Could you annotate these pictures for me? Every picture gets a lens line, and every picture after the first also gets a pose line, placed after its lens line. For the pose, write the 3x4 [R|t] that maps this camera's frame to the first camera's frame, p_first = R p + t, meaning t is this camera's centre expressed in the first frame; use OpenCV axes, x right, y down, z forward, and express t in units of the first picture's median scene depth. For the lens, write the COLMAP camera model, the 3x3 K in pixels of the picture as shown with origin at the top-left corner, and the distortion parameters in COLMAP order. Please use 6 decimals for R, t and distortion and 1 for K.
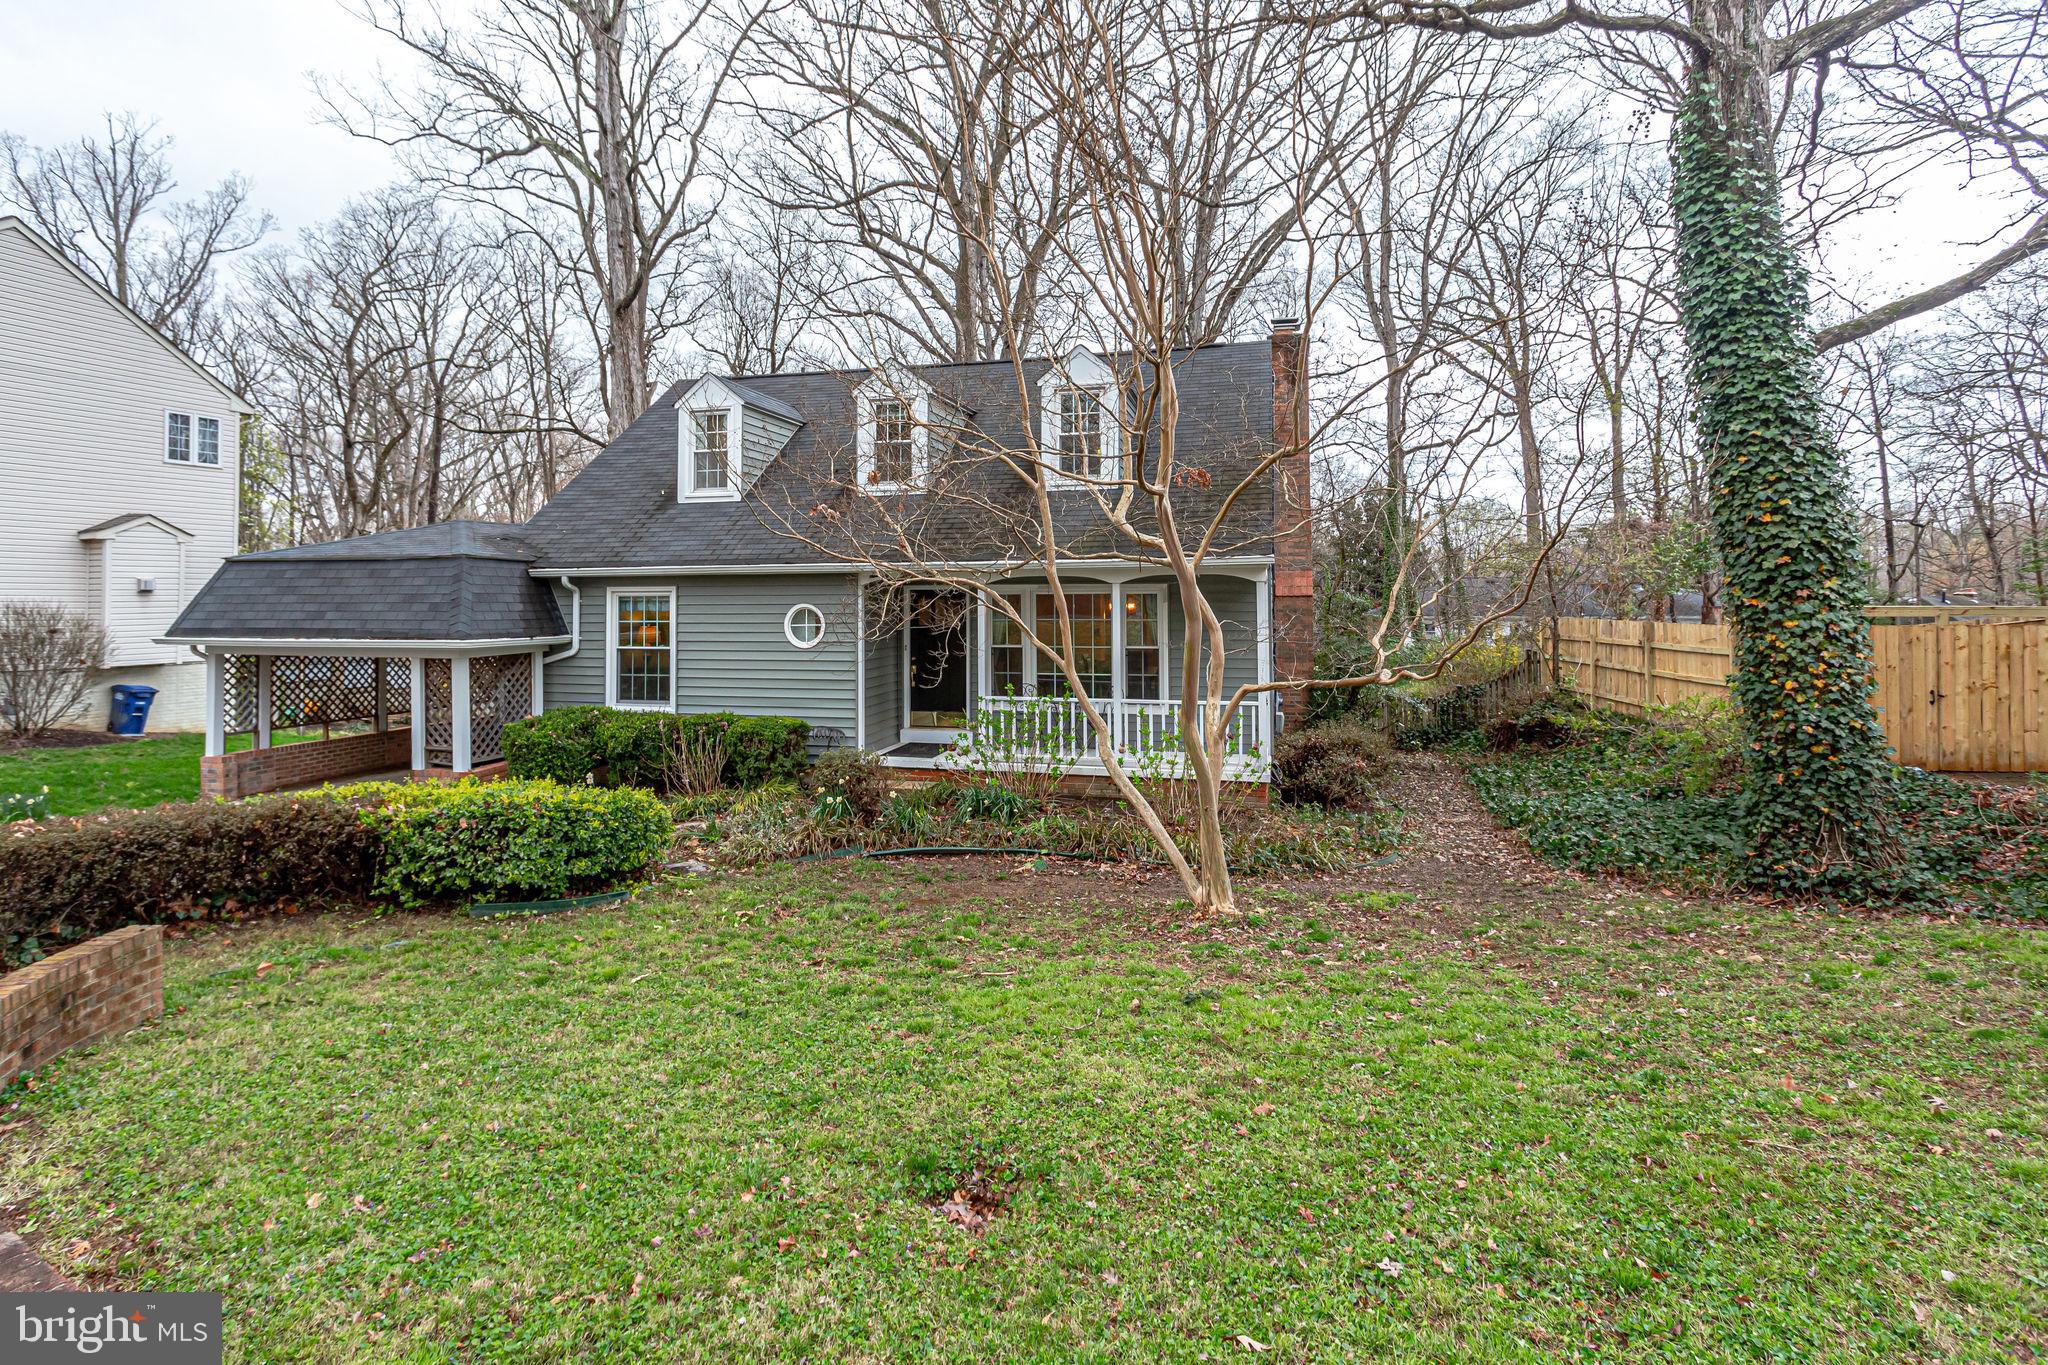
lens RADIAL K [[1001.1, 0, 1028.7], [0, 1001.1, 631.5], [0, 0, 1]] dist [-0.002311, 0.000195]
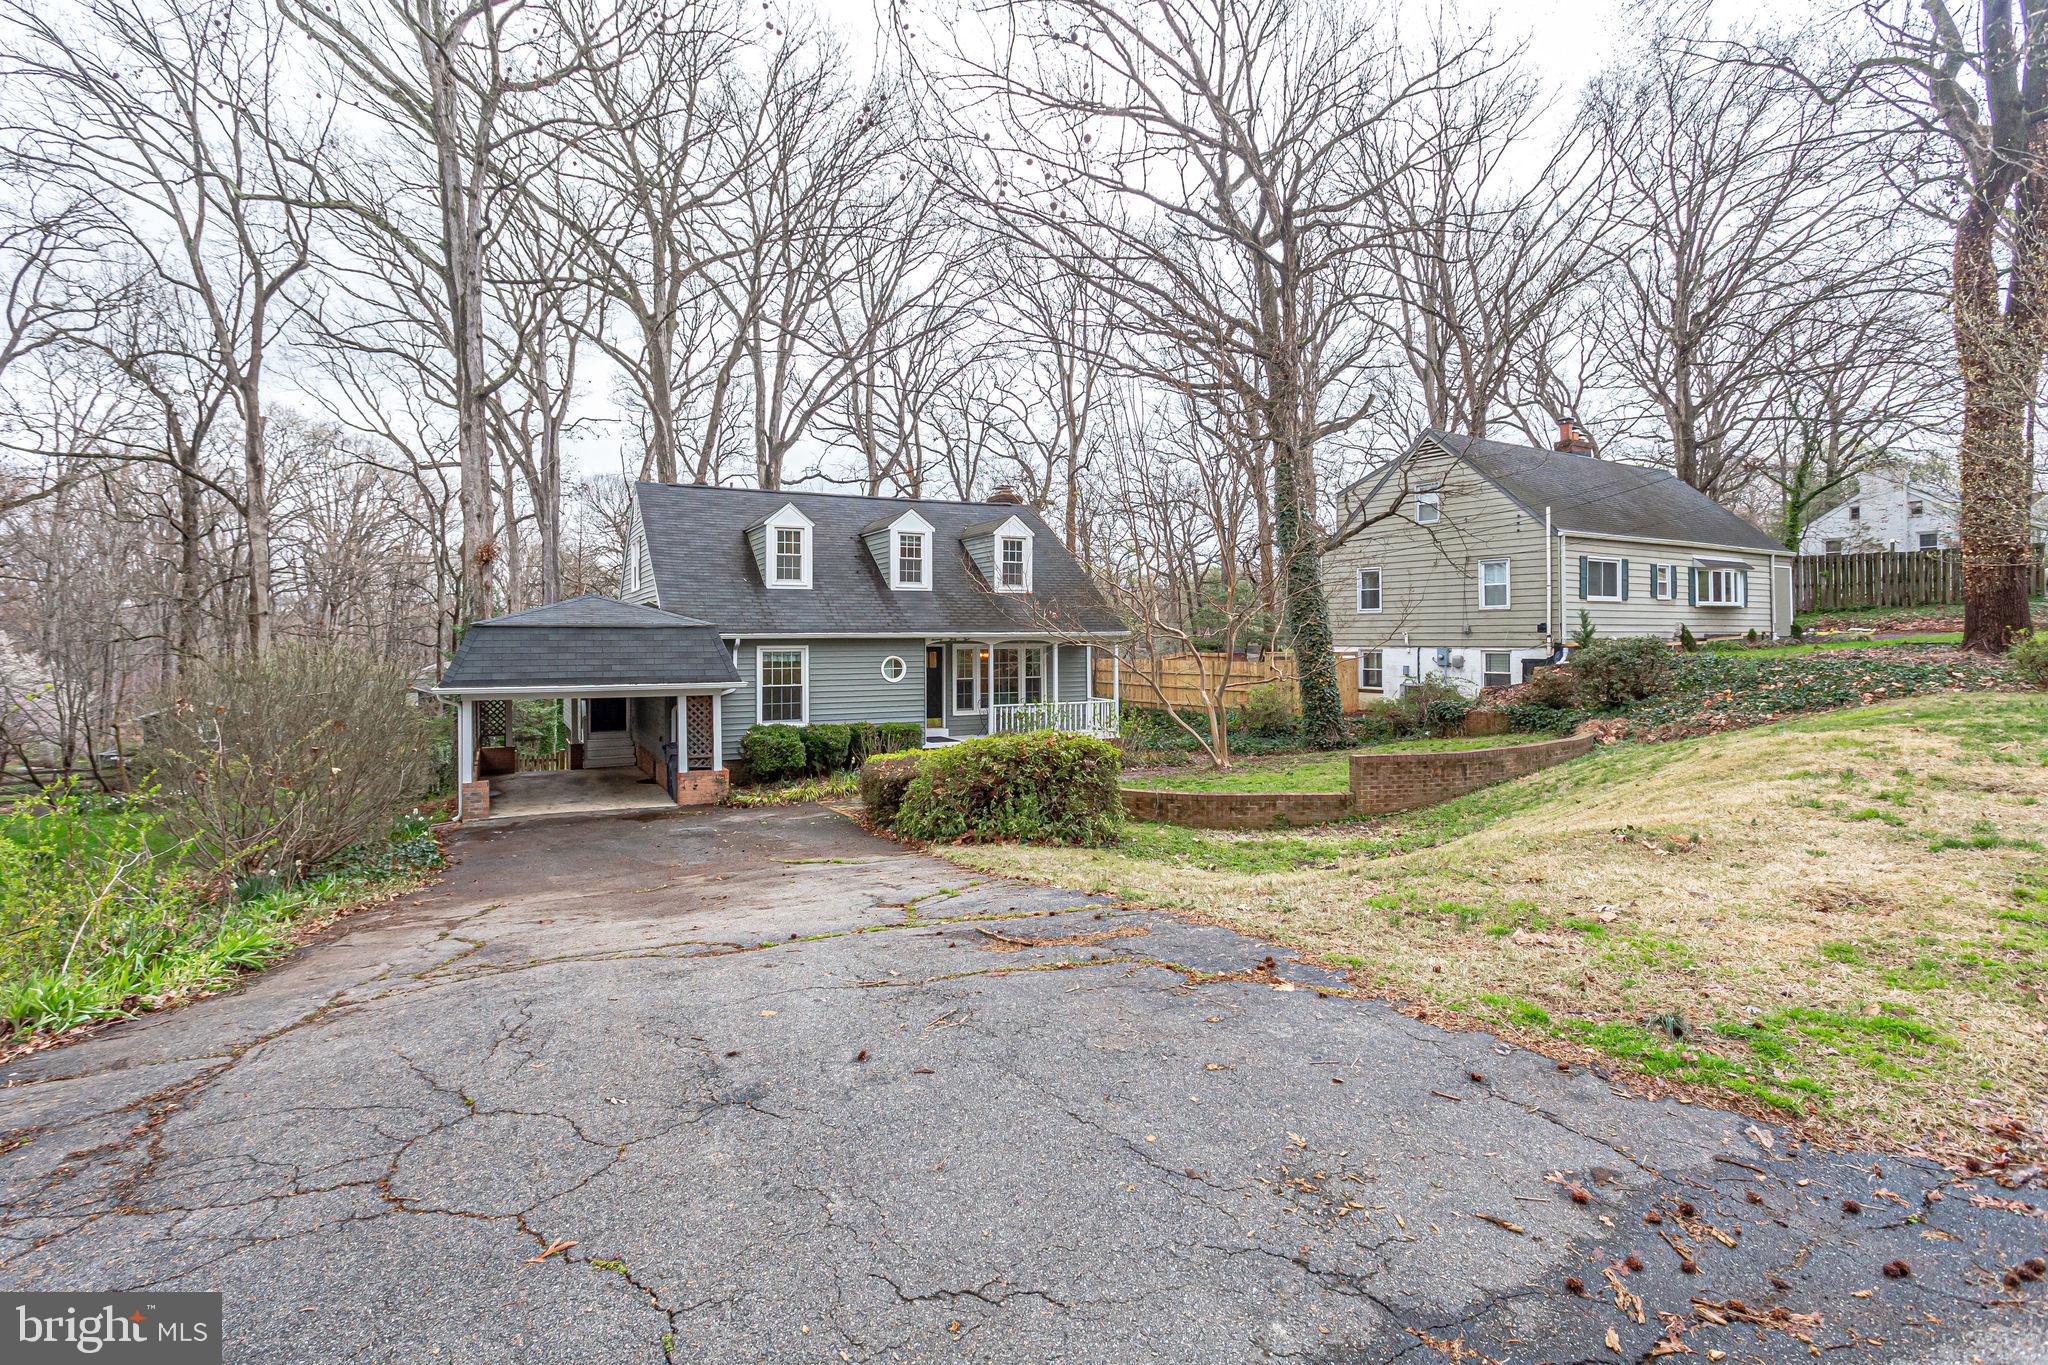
lens RADIAL K [[1001.1, 0, 1028.7], [0, 1001.1, 631.5], [0, 0, 1]] dist [-0.002311, 0.000195]
pose [[0.745994, 0.002503, 0.665948, -1.128435], [0.017557, 0.999571, -0.023425, -0.023579], [-0.665721, 0.029167, 0.745630, -0.399042]]
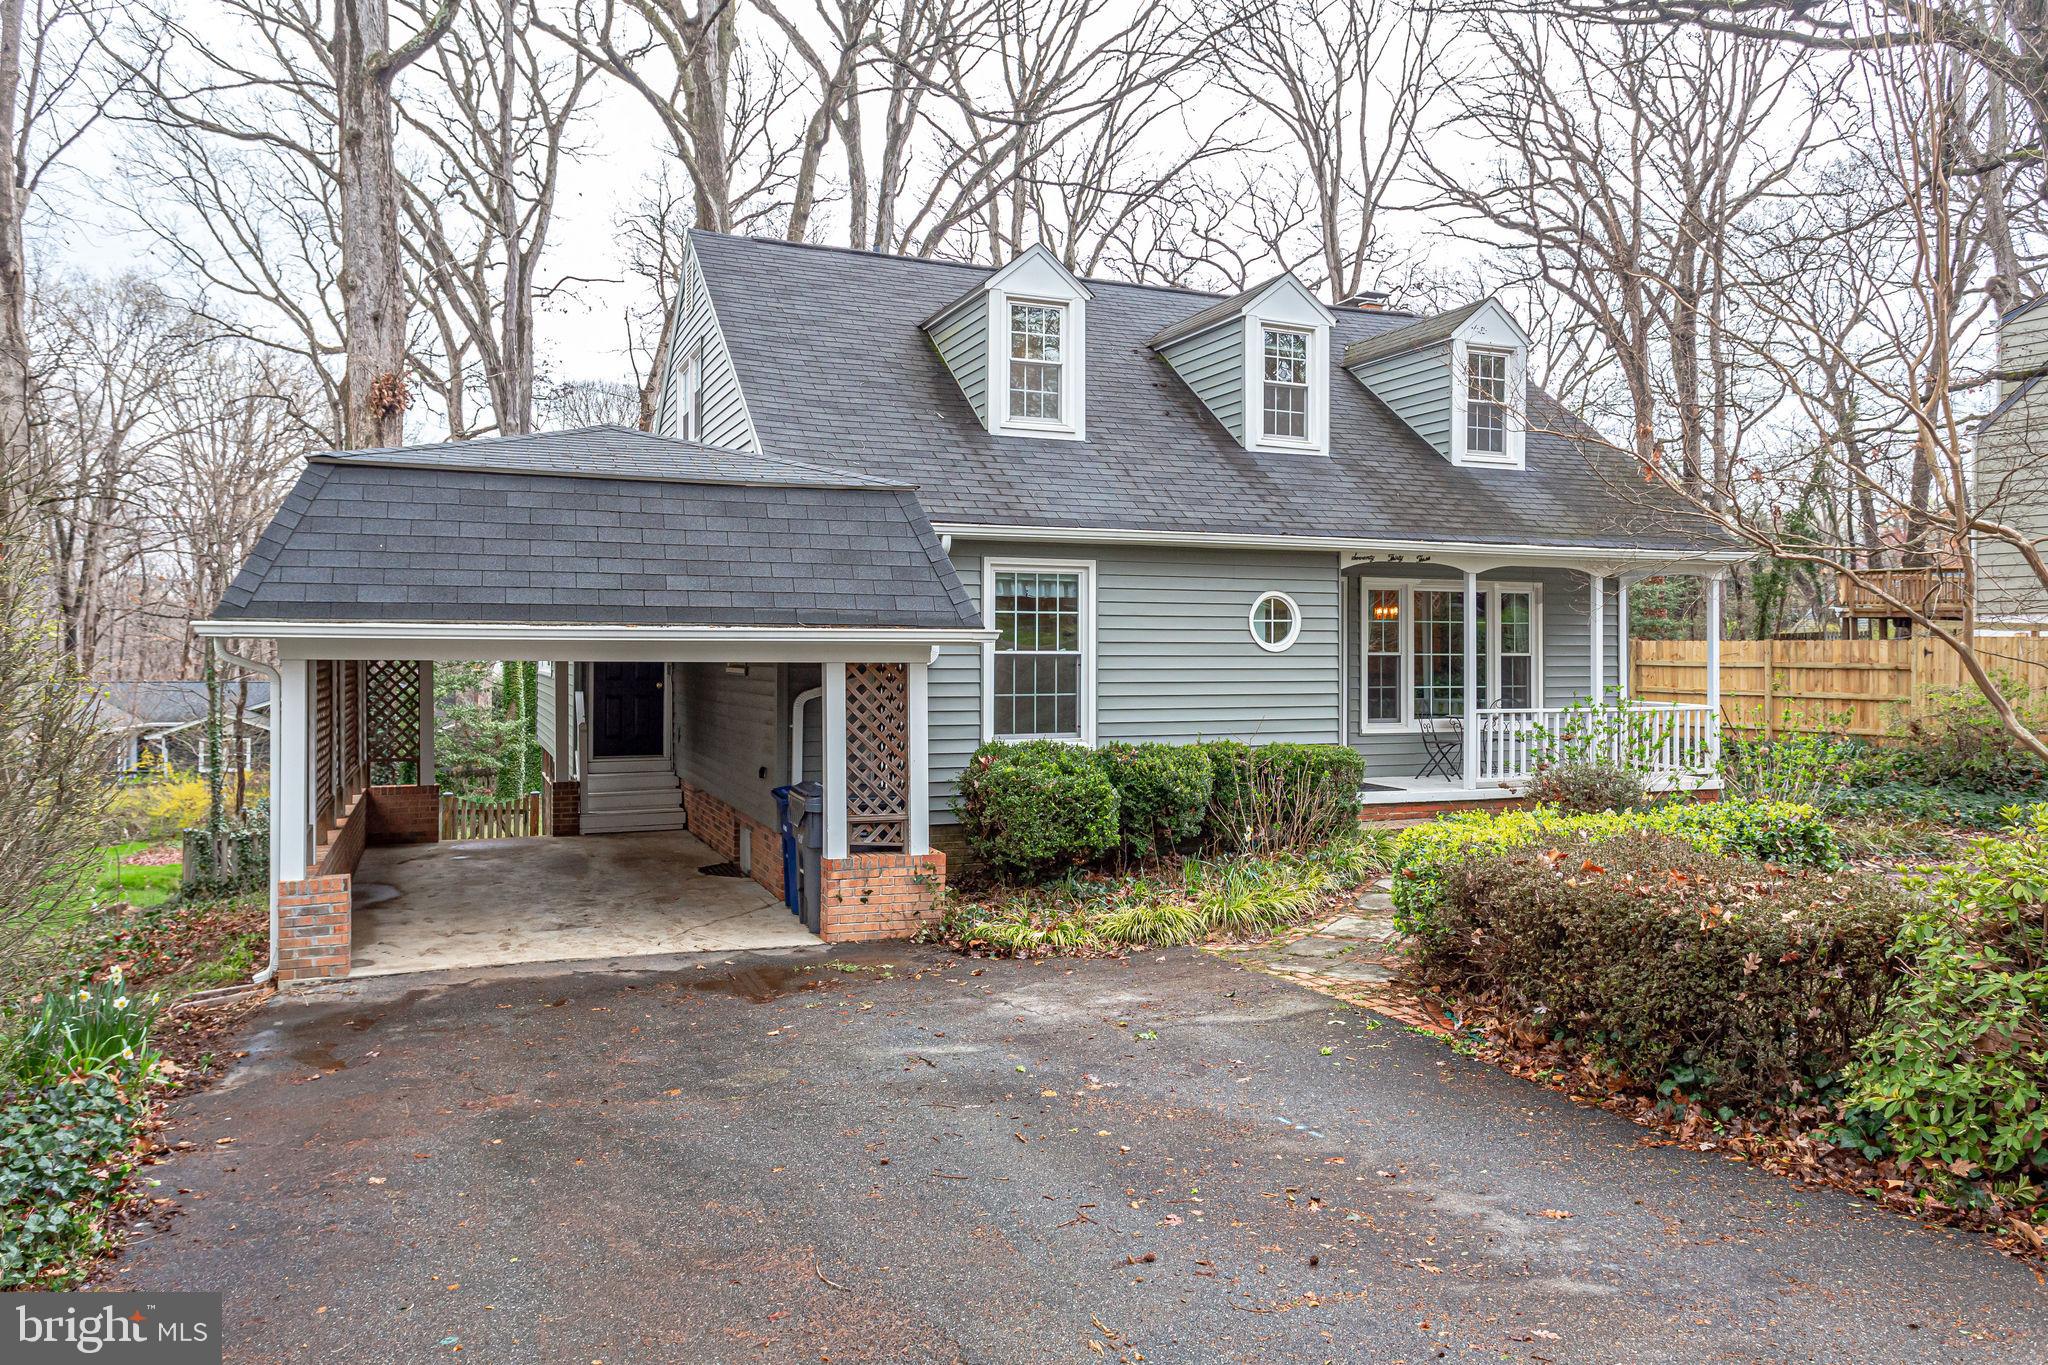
lens RADIAL K [[1403.3, 0, 1028.5], [0, 1403.3, 644.2], [0, 0, 1]] dist [0.000438, -0.003074]
pose [[0.806908, 0.004600, 0.590659, -0.933470], [0.007974, 0.999794, -0.018680, 0.028093], [-0.590623, 0.019783, 0.806705, 0.264314]]
